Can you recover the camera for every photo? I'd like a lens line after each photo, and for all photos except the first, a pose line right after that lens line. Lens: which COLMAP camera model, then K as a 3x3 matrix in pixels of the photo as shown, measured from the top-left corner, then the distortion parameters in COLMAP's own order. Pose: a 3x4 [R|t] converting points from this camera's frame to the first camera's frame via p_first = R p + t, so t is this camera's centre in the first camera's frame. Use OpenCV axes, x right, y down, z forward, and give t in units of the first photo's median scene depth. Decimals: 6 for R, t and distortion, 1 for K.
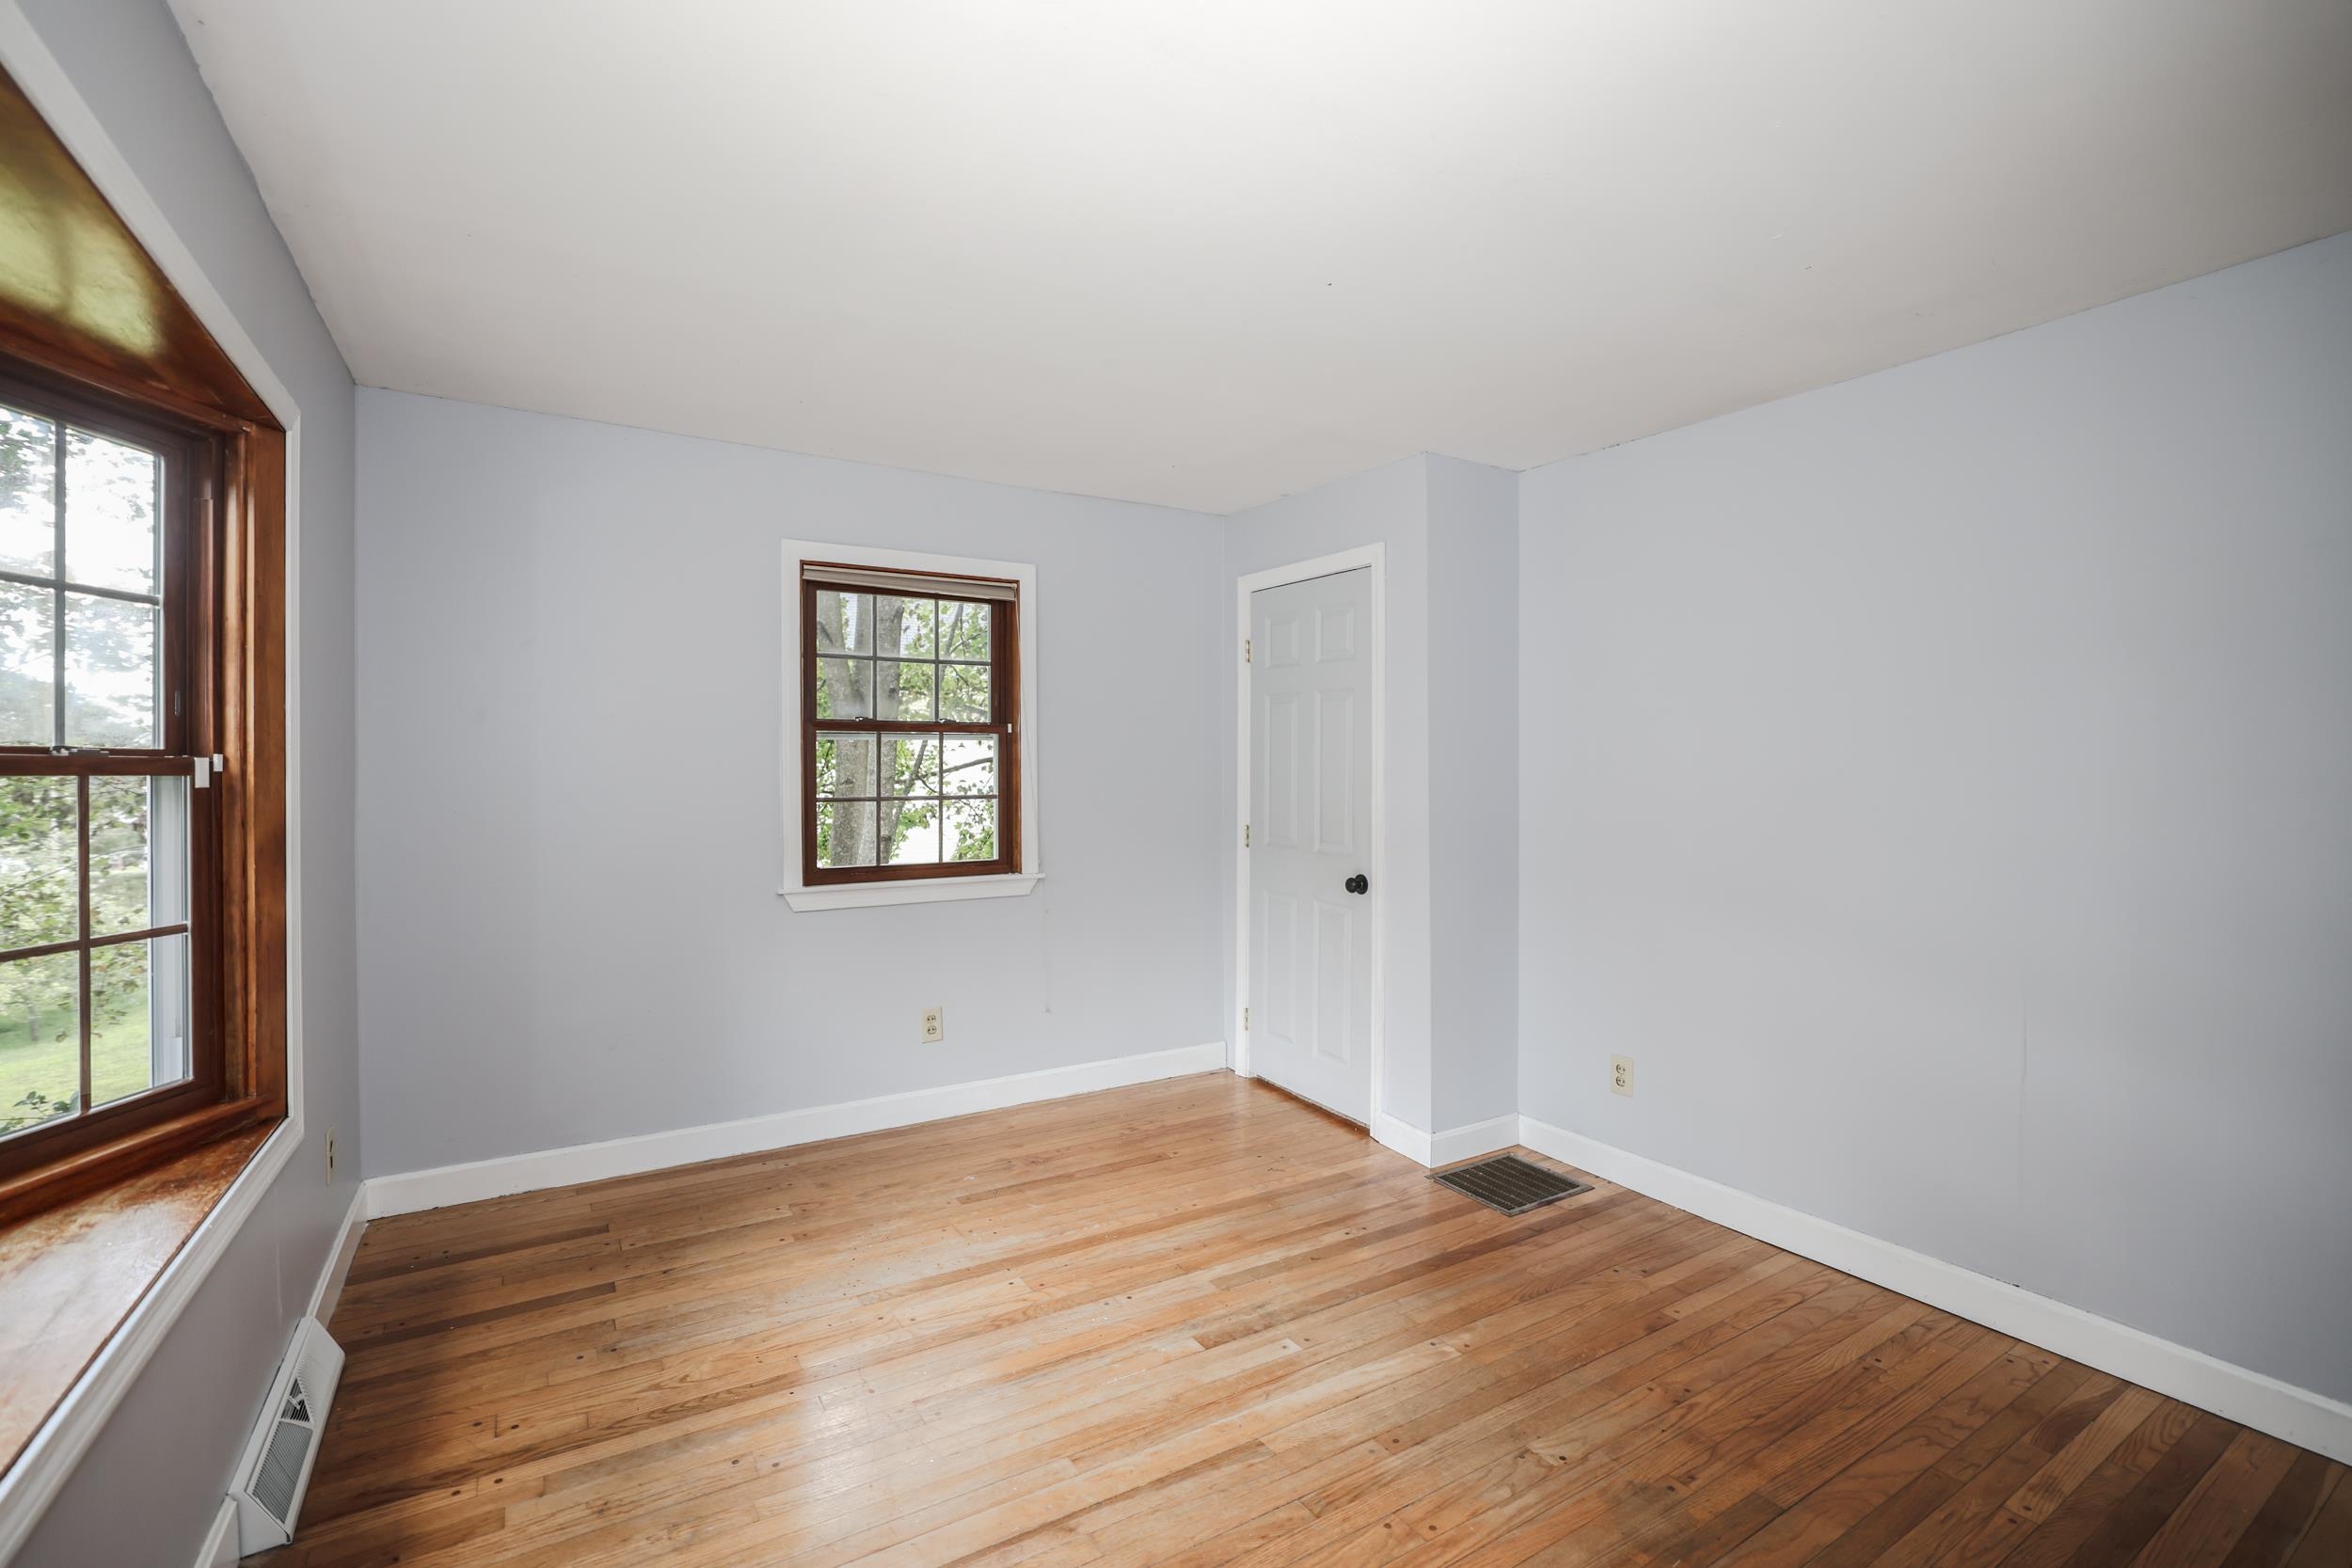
lens RADIAL K [[1029.2, 0, 1180.7], [0, 1029.2, 786.7], [0, 0, 1]] dist [-0.050299, 0.017540]
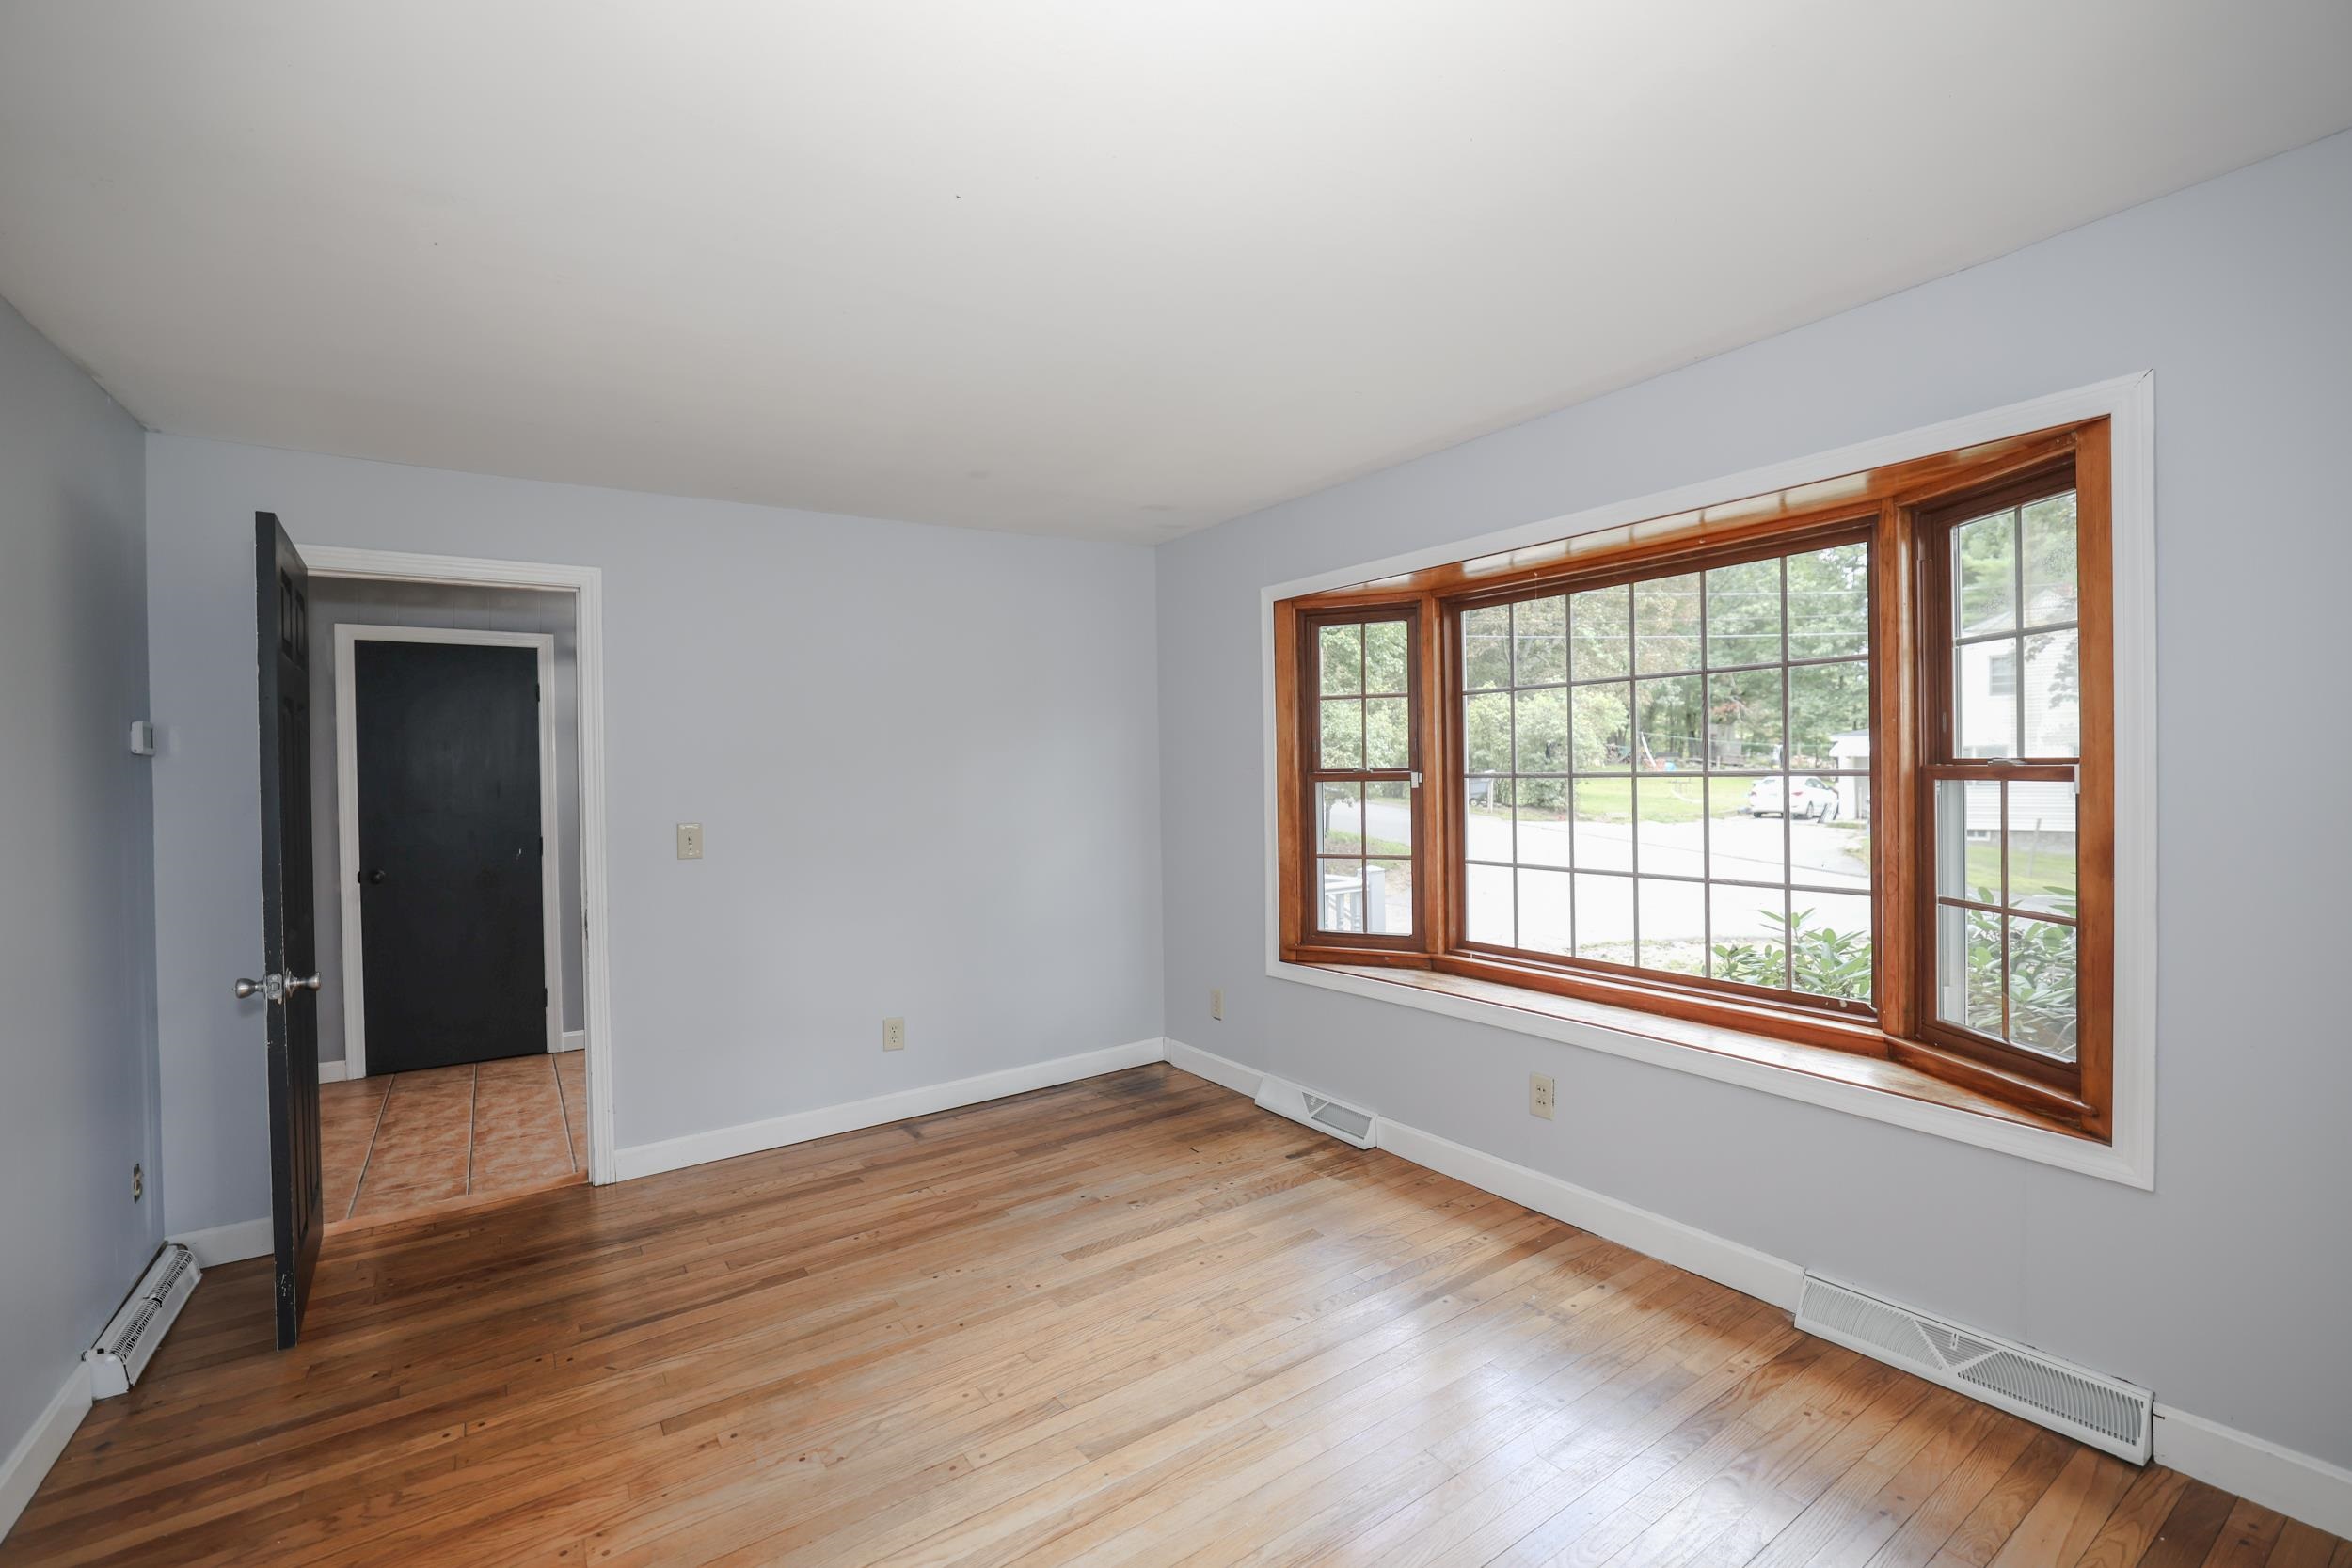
lens RADIAL K [[1029.2, 0, 1180.7], [0, 1029.2, 786.7], [0, 0, 1]] dist [-0.050299, 0.017540]
pose [[-0.998998, 0.018524, -0.040737, 0.009970], [0.017243, 0.999353, 0.031555, -0.038013], [0.041295, 0.030821, -0.998672, 1.332456]]
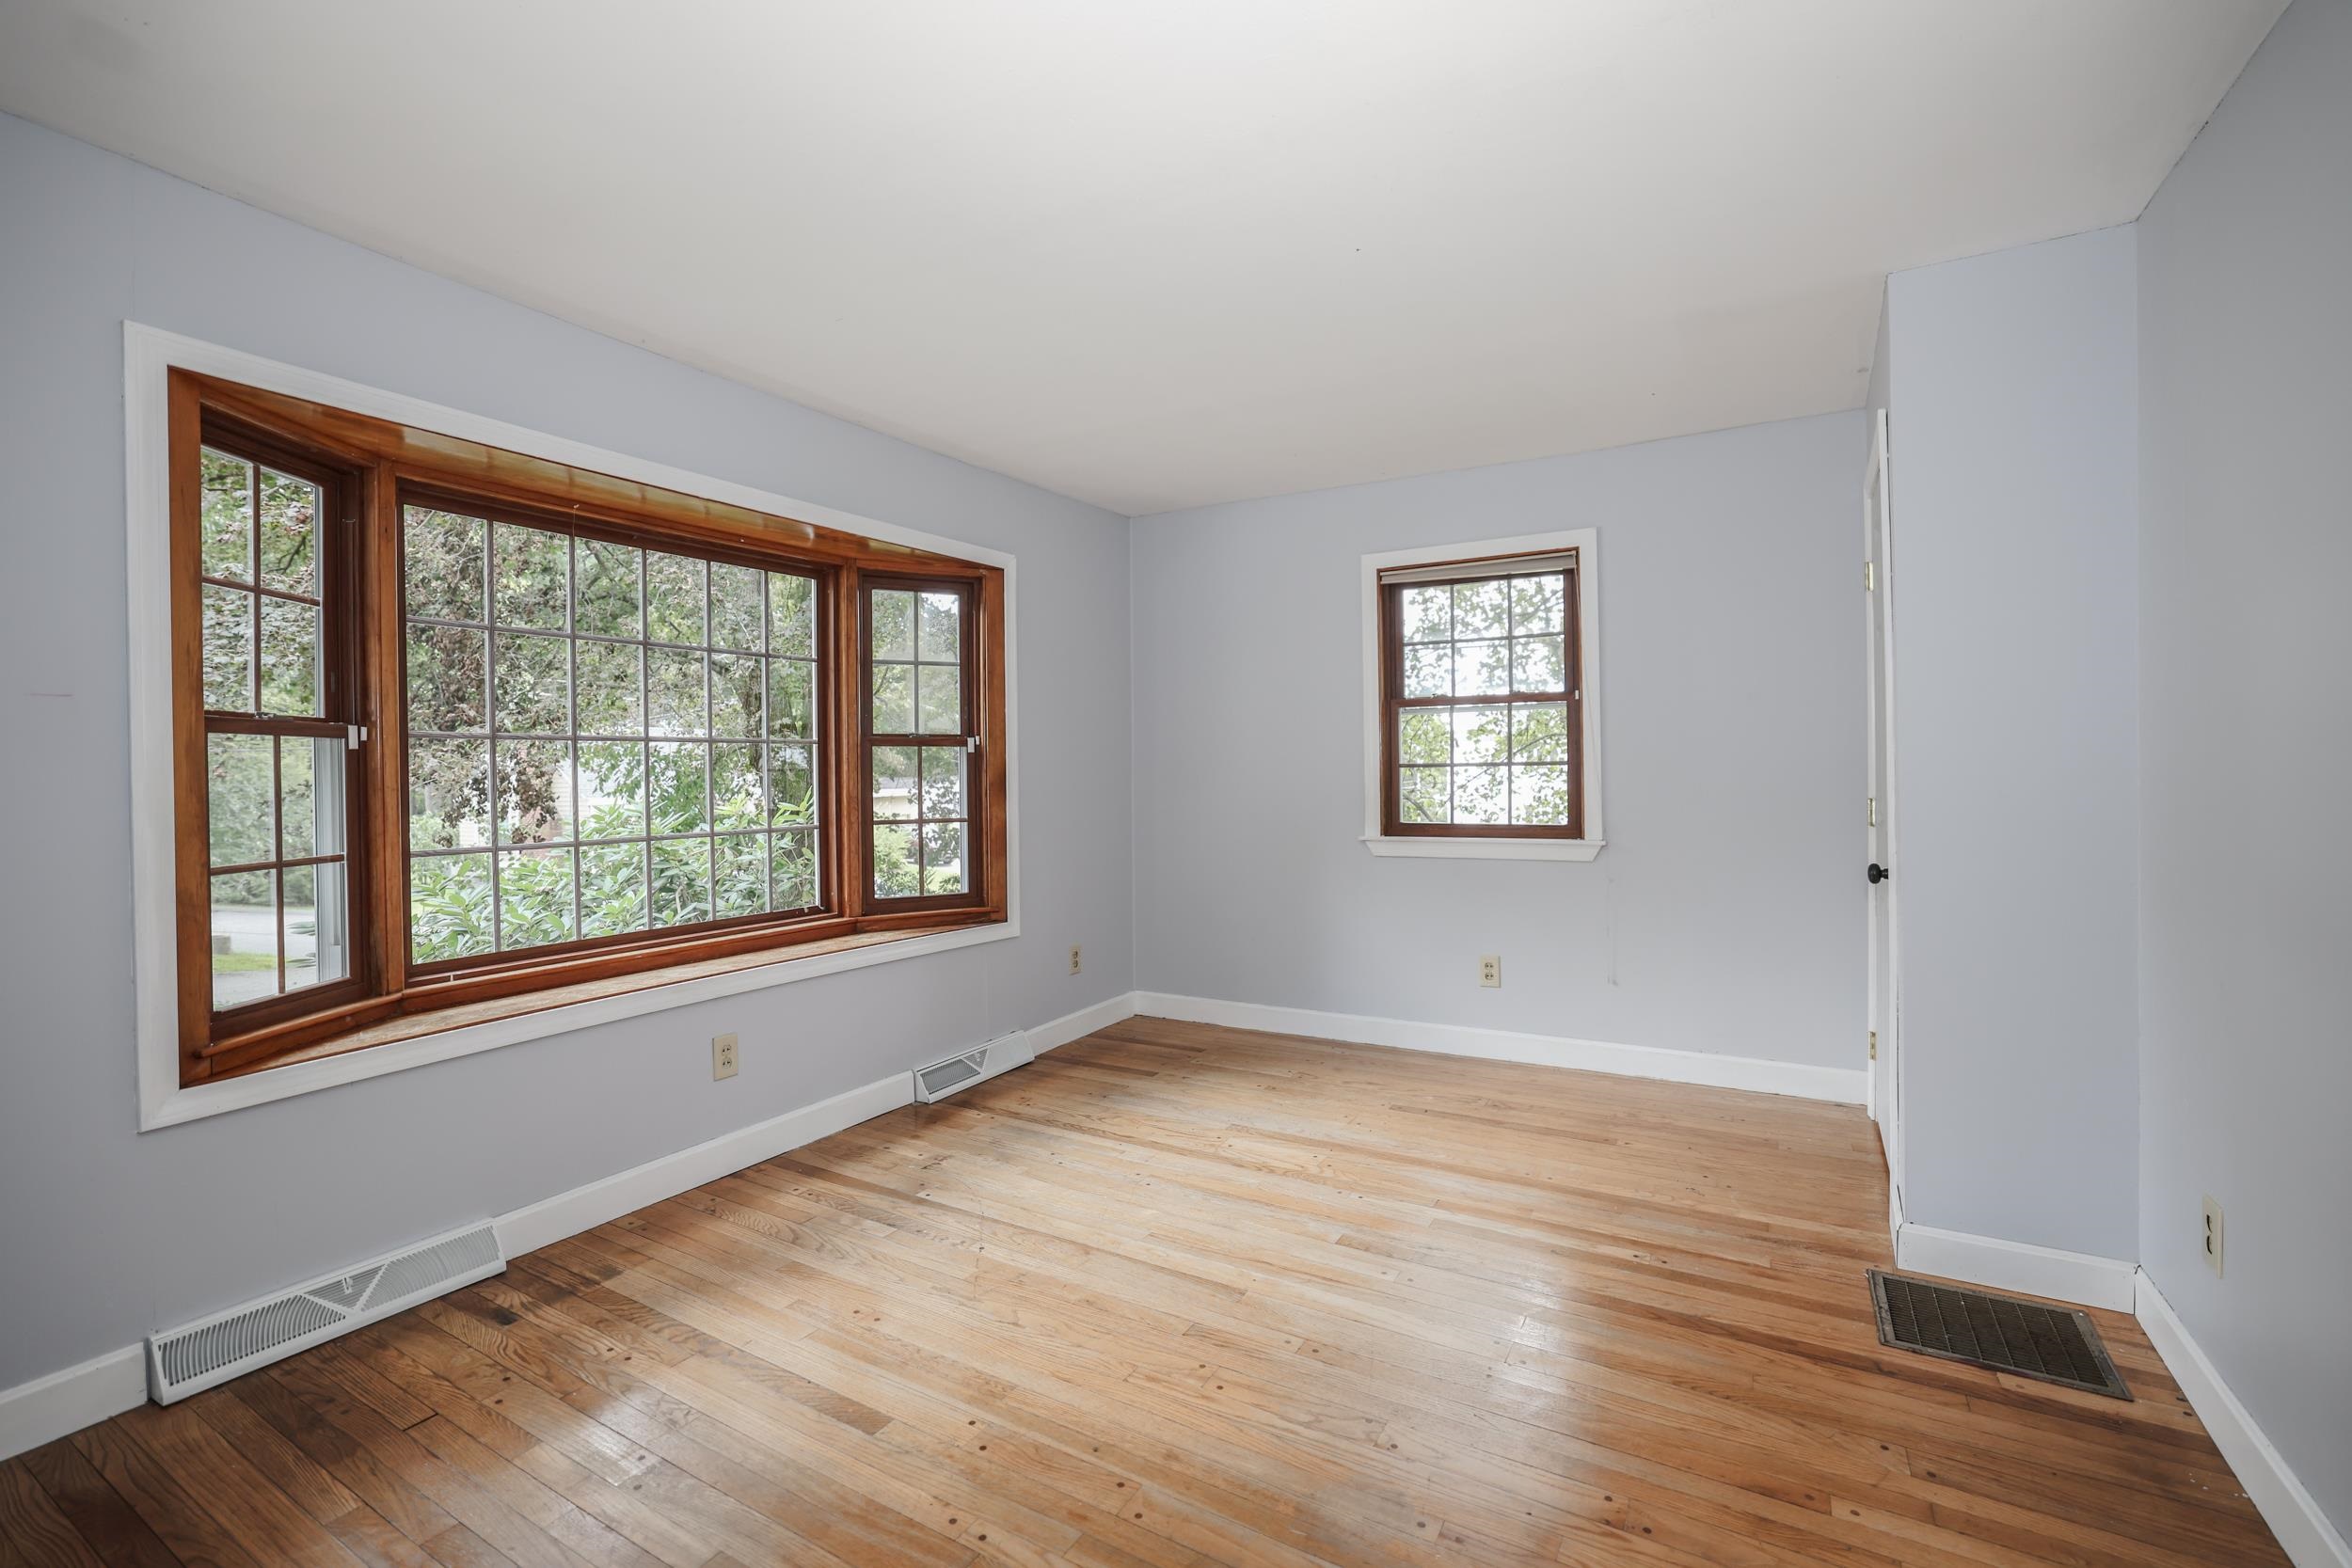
lens RADIAL K [[1029.2, 0, 1180.7], [0, 1029.2, 786.7], [0, 0, 1]] dist [-0.050299, 0.017540]
pose [[0.468572, 0.011678, -0.883348, 0.723500], [-0.001682, 0.999923, 0.012327, 0.028942], [0.883424, -0.004290, 0.468556, 0.252837]]
